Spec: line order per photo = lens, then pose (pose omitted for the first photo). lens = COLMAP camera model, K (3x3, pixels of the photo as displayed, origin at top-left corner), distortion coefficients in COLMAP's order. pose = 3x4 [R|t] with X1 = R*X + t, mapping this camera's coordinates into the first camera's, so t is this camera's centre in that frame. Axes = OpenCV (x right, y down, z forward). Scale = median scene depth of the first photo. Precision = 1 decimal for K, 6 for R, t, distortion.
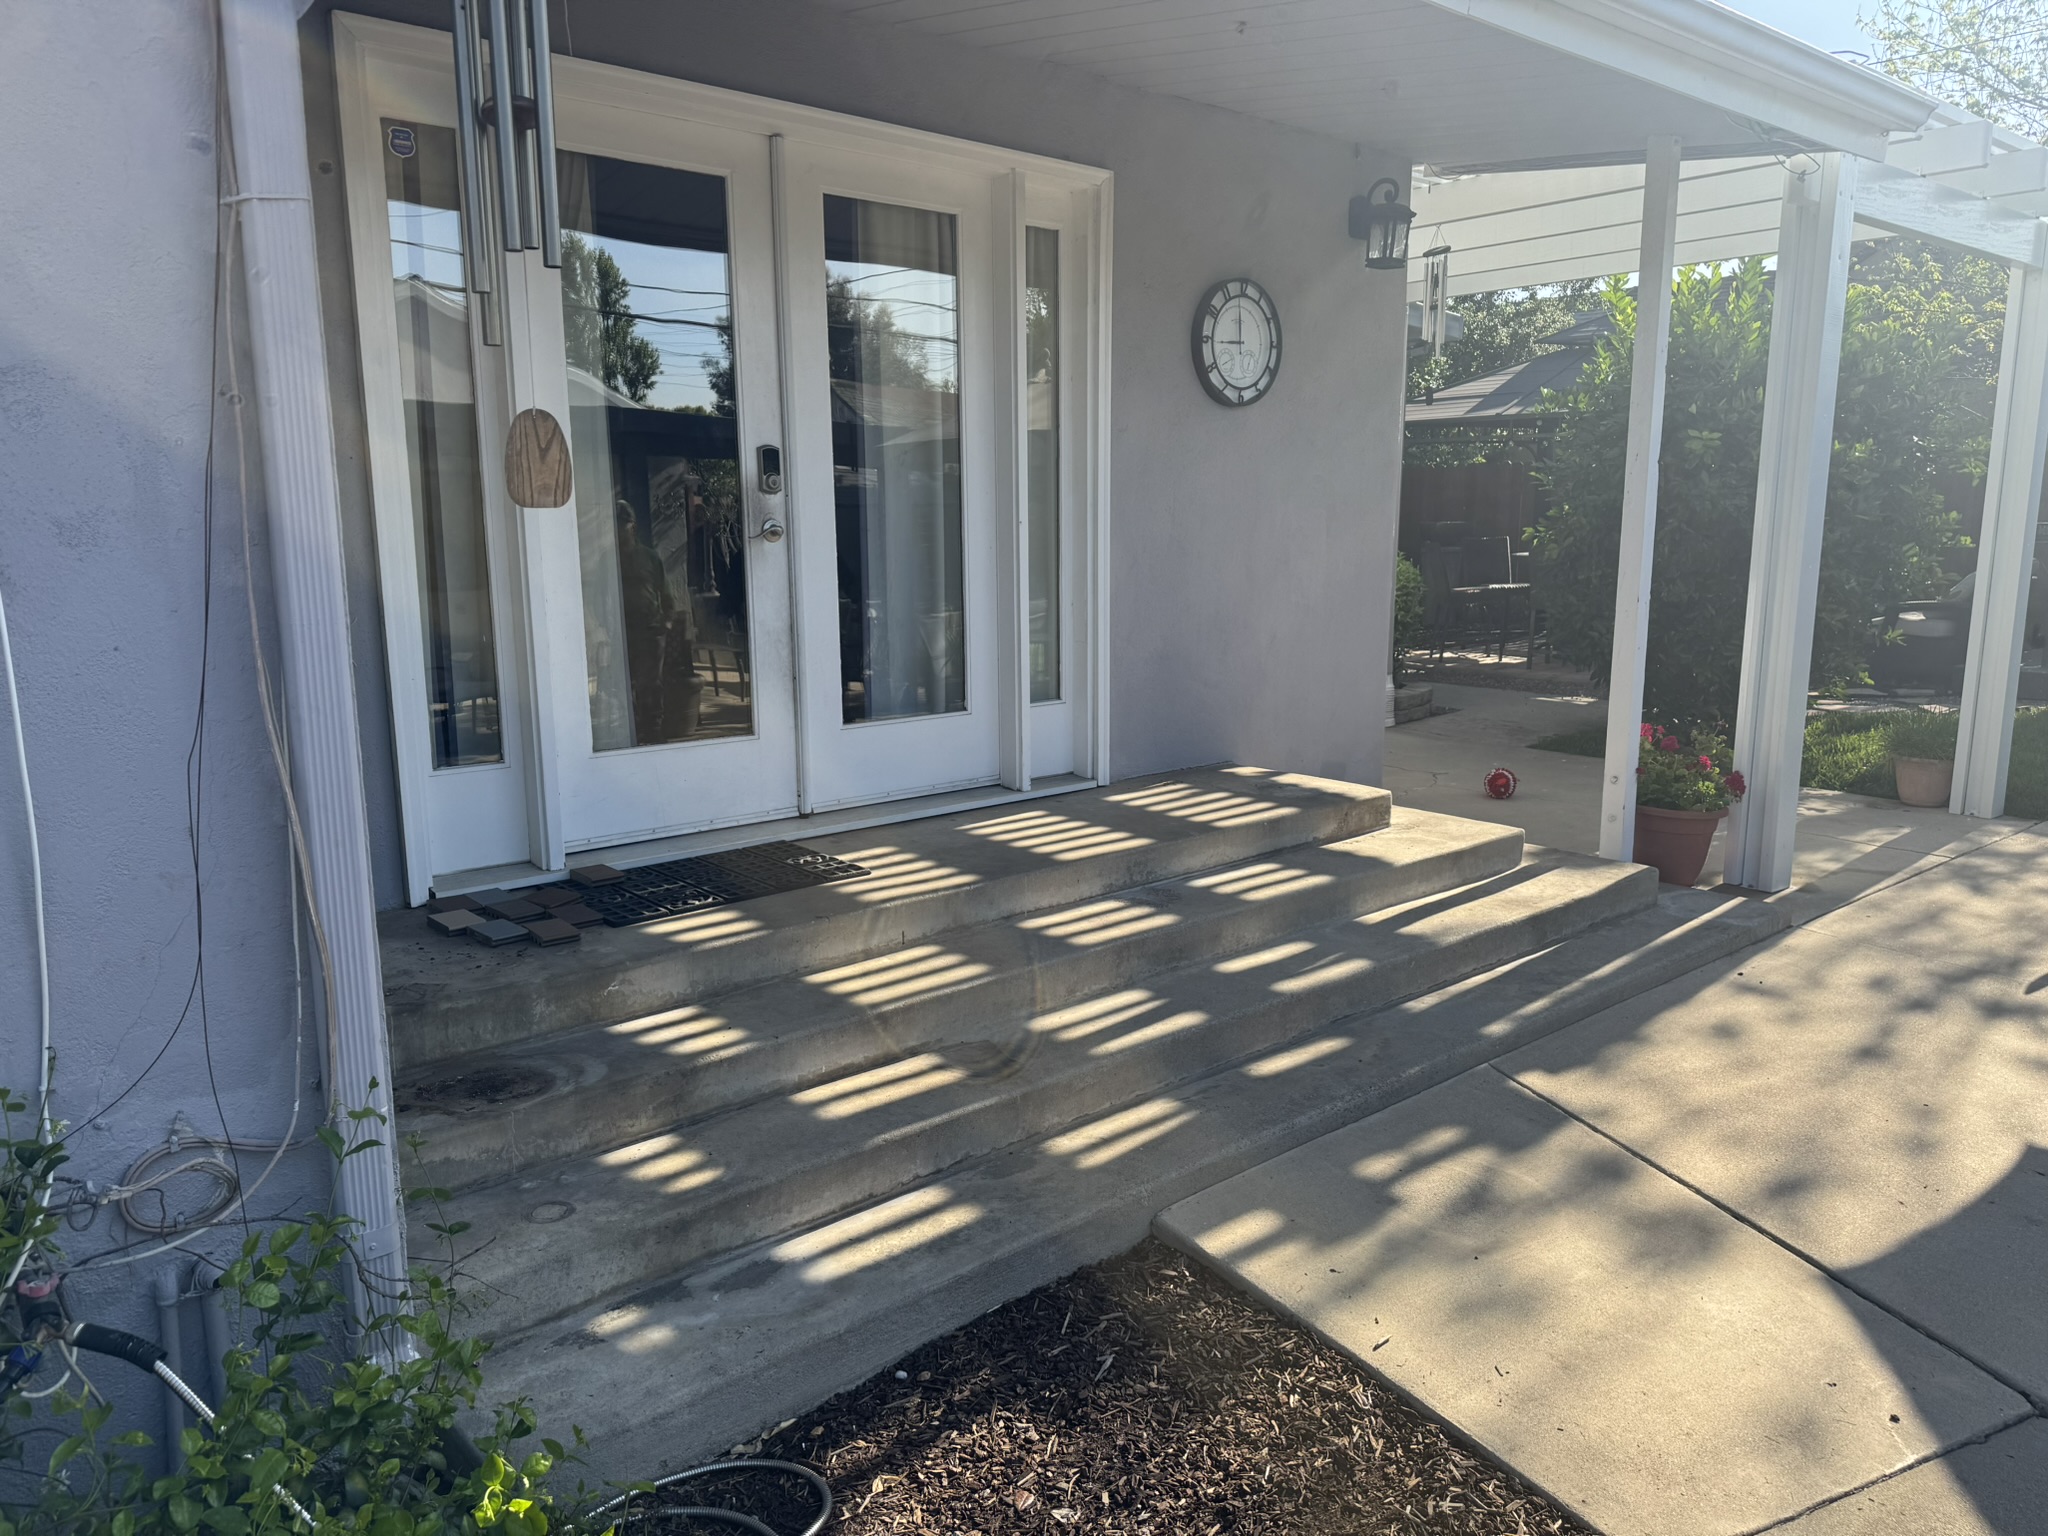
lens RADIAL K [[1430.2, 0, 1024.0], [0, 1430.2, 768.0], [0, 0, 1]] dist [0.095905, -0.176837]
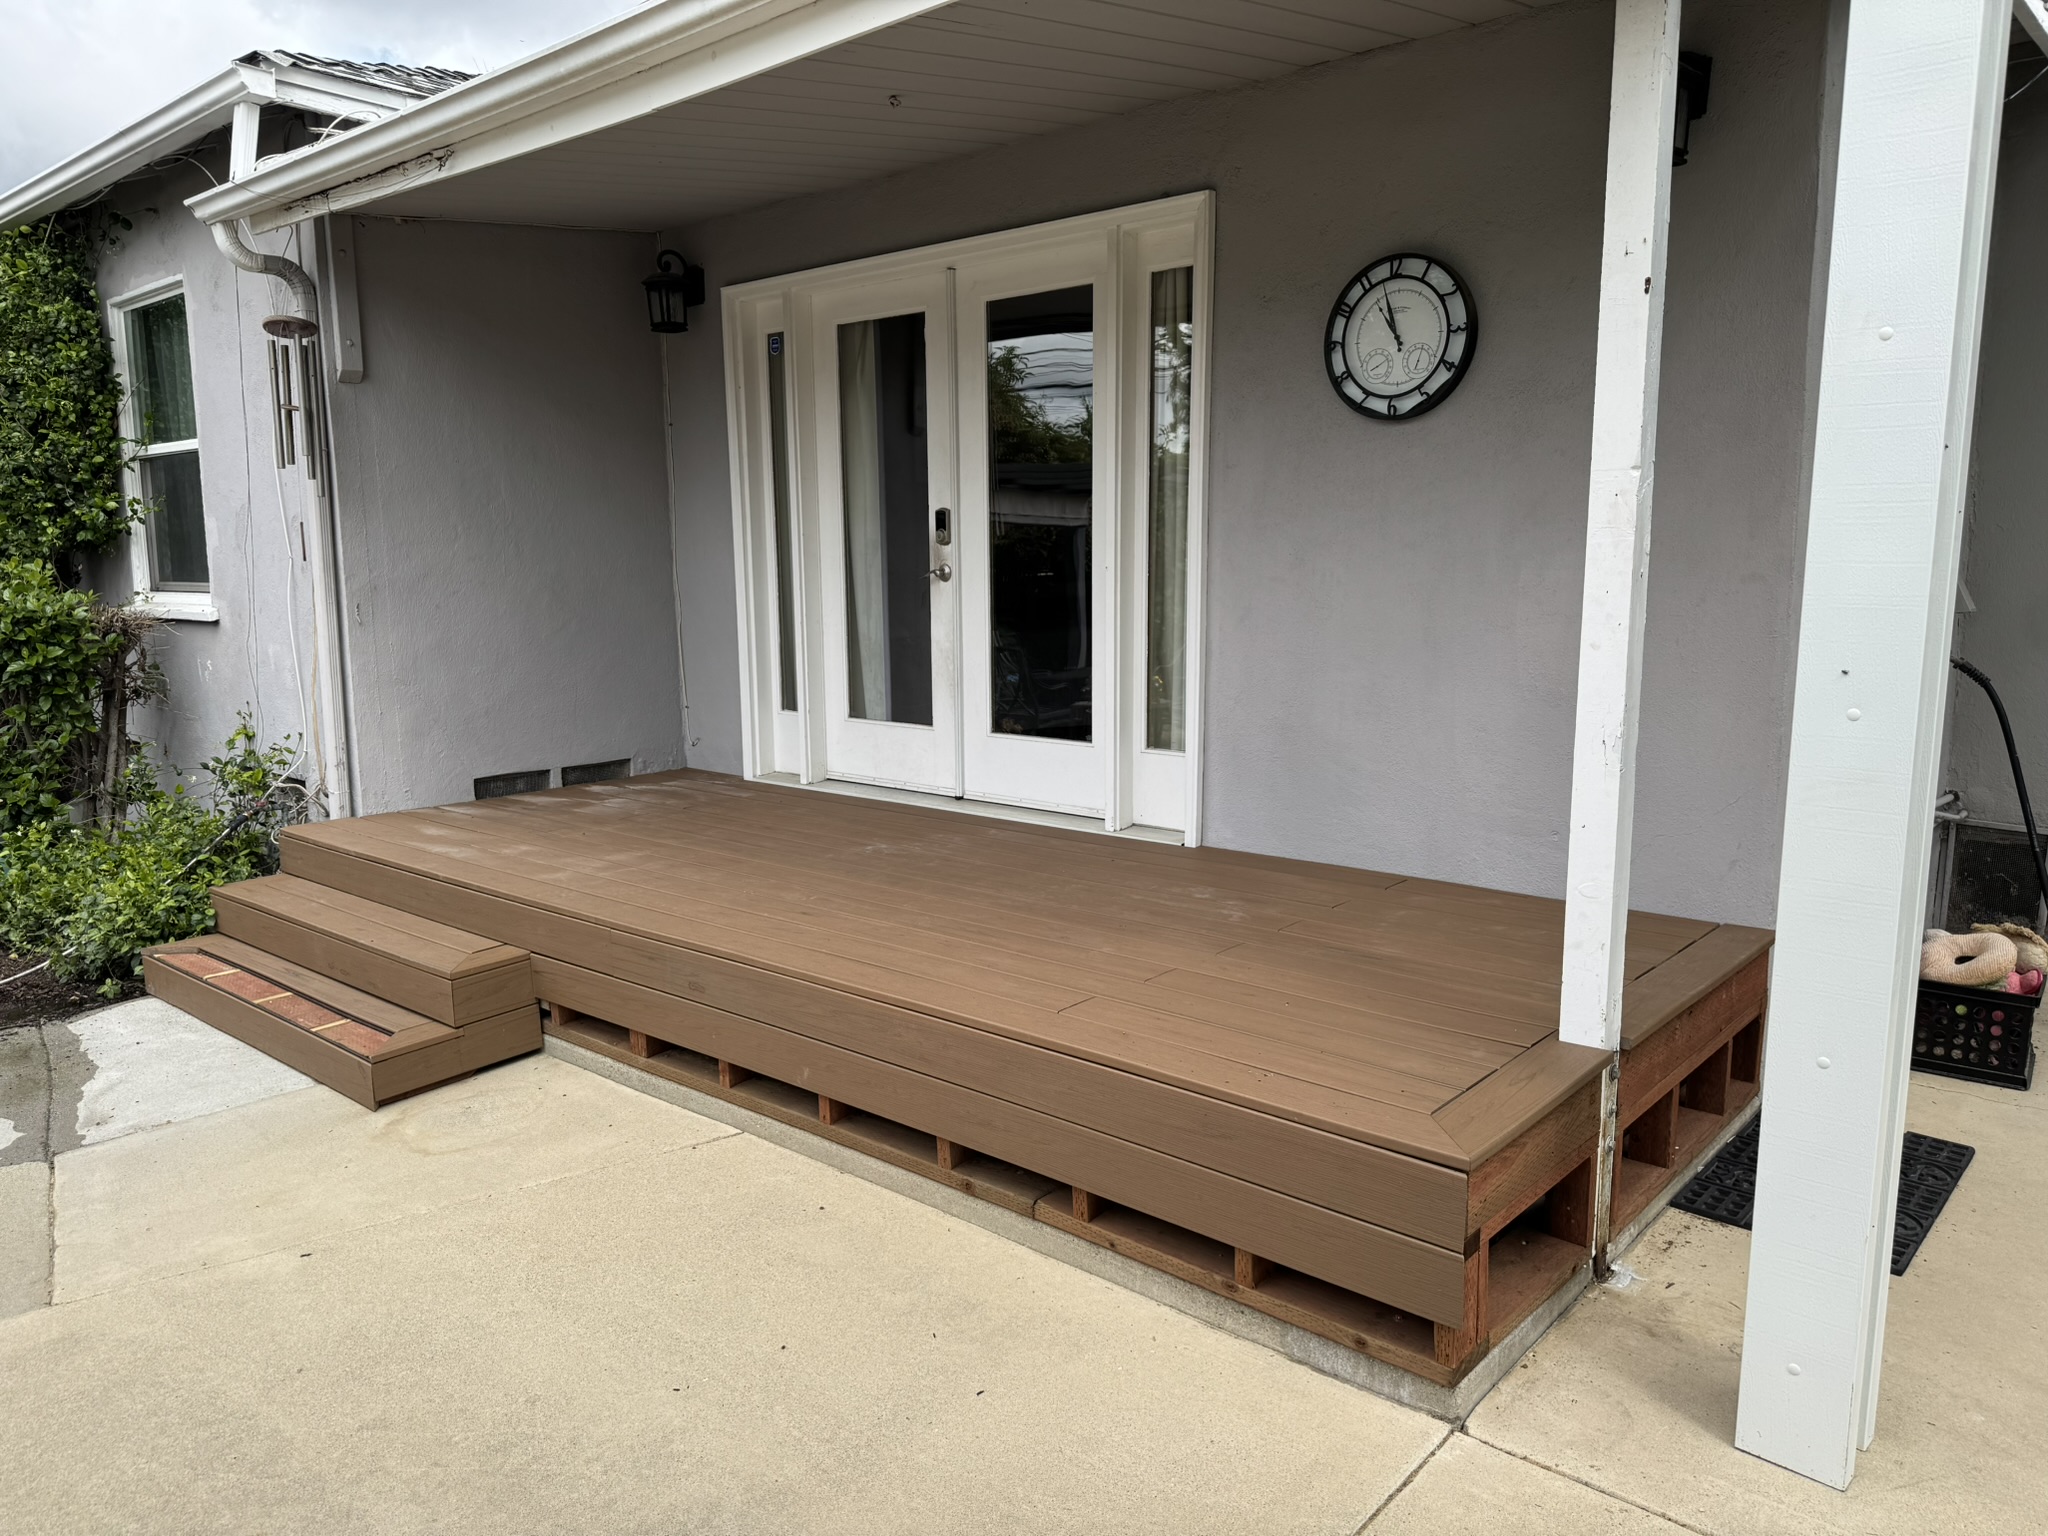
lens RADIAL K [[1427.4, 0, 1042.5], [0, 1427.4, 776.6], [0, 0, 1]] dist [0.075746, -0.092546]
pose [[0.150140, 0.154824, -0.976467, 1.107922], [-0.165097, 0.977720, 0.129637, -0.164890], [0.974782, 0.141748, 0.172356, 0.876534]]
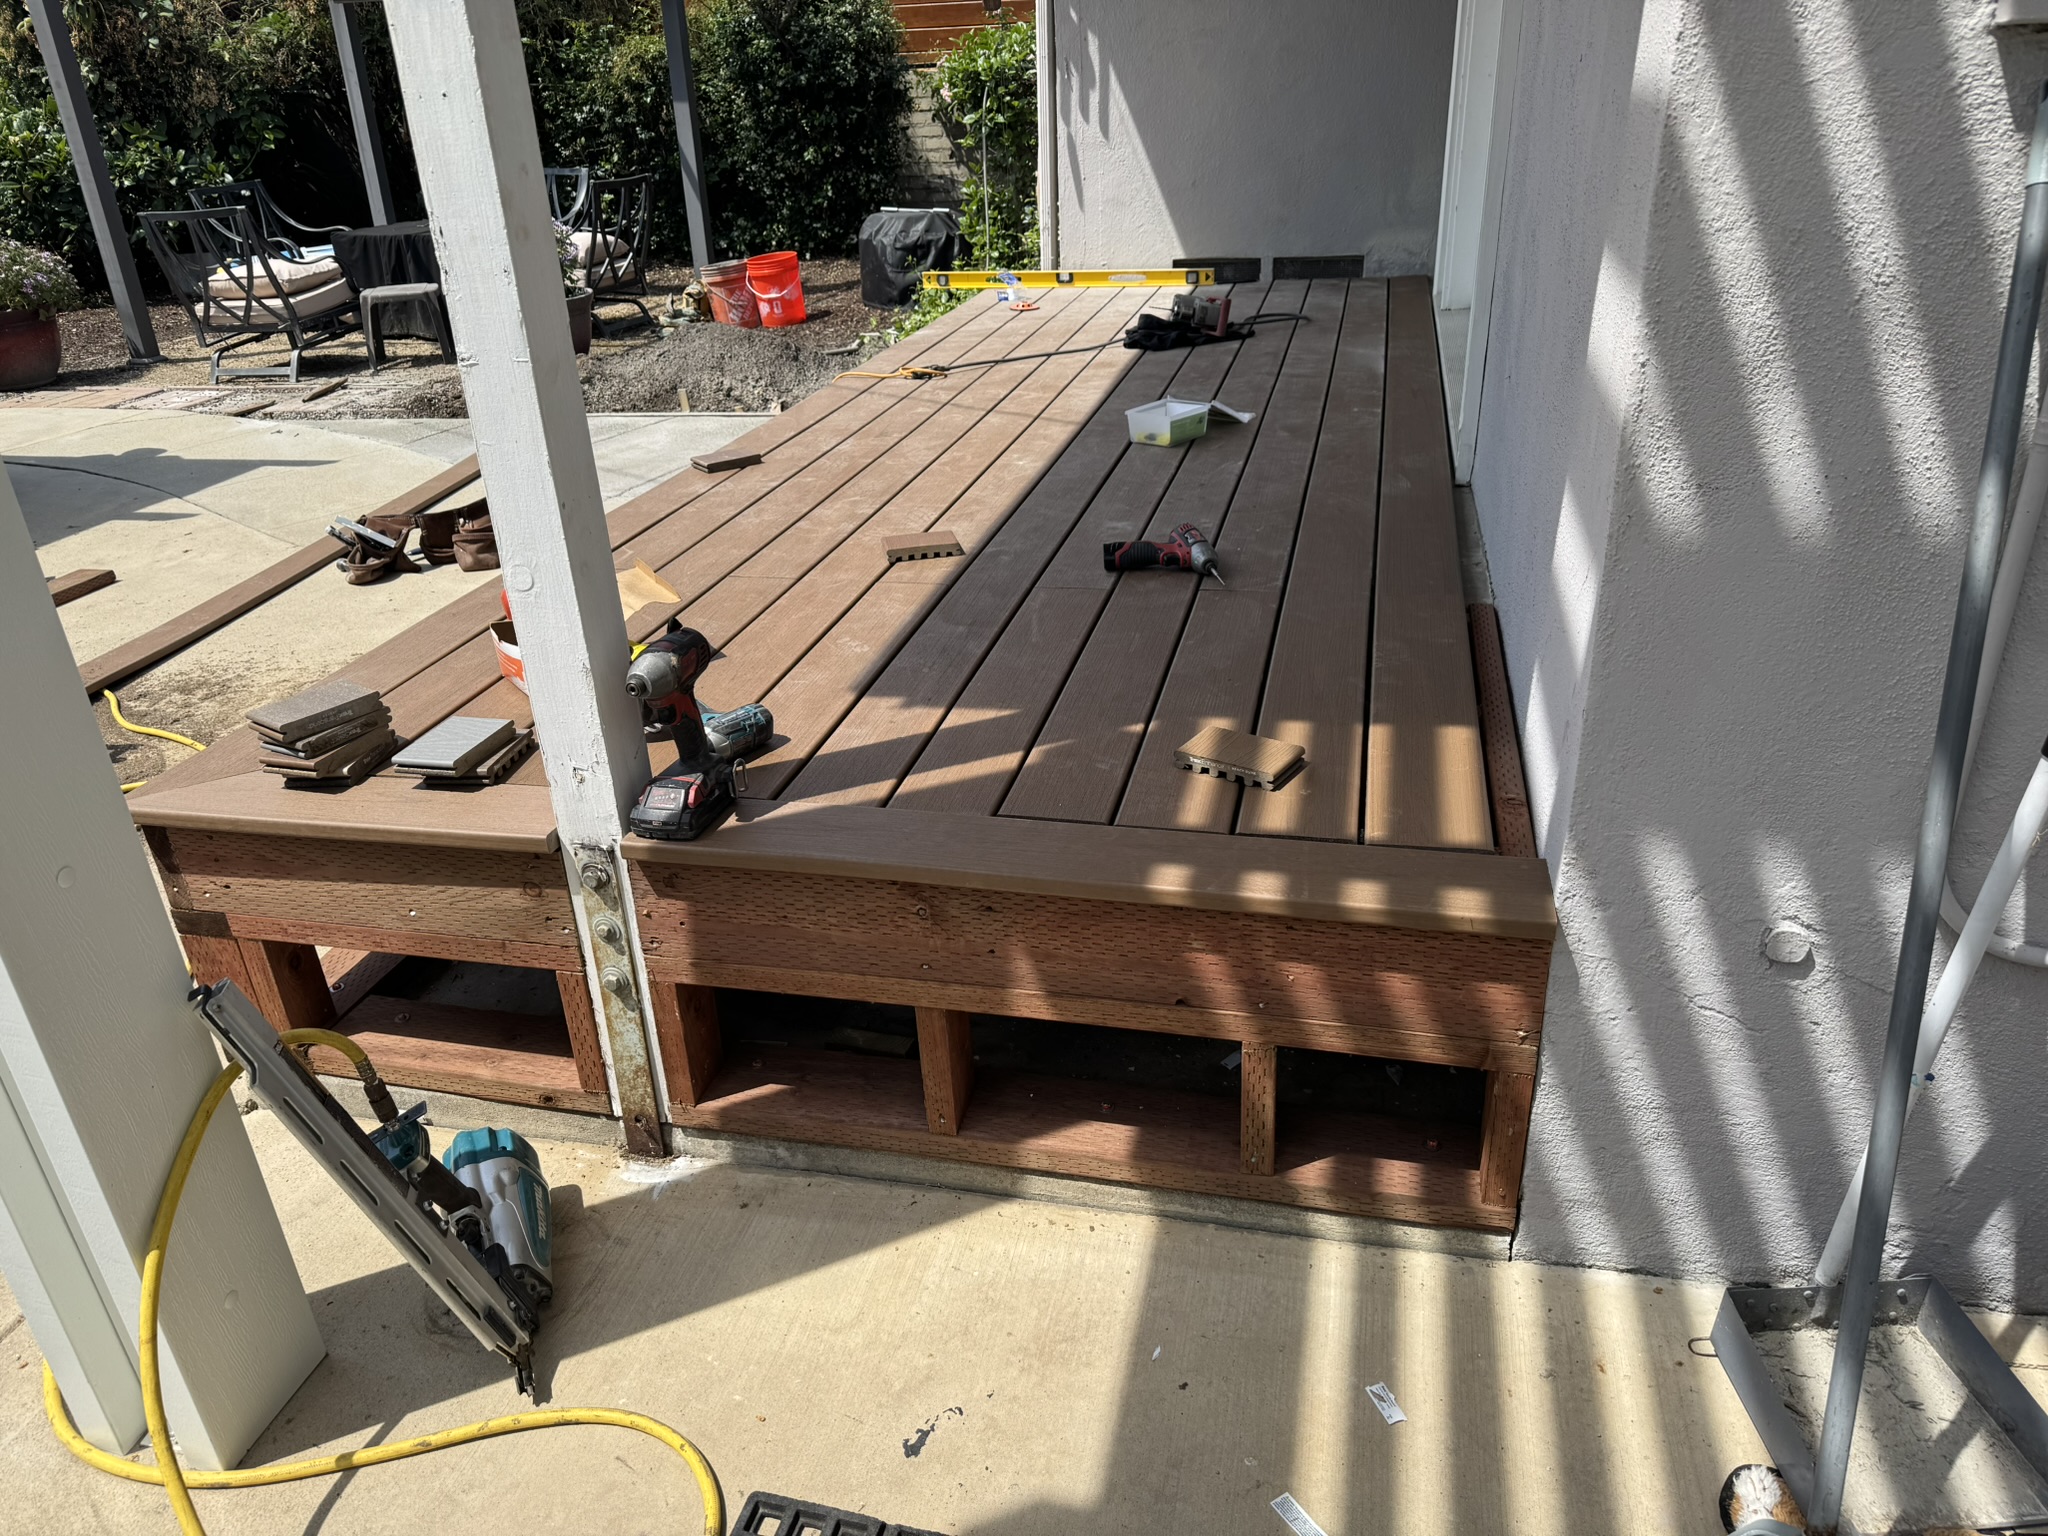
lens RADIAL K [[1432.8, 0, 1024.0], [0, 1432.8, 768.0], [0, 0, 1]] dist [0.072030, -0.095332]
pose [[-0.811359, 0.287359, -0.509040, 0.610450], [-0.061309, 0.824191, 0.562984, -0.244965], [0.581325, 0.487991, -0.651097, 1.580169]]
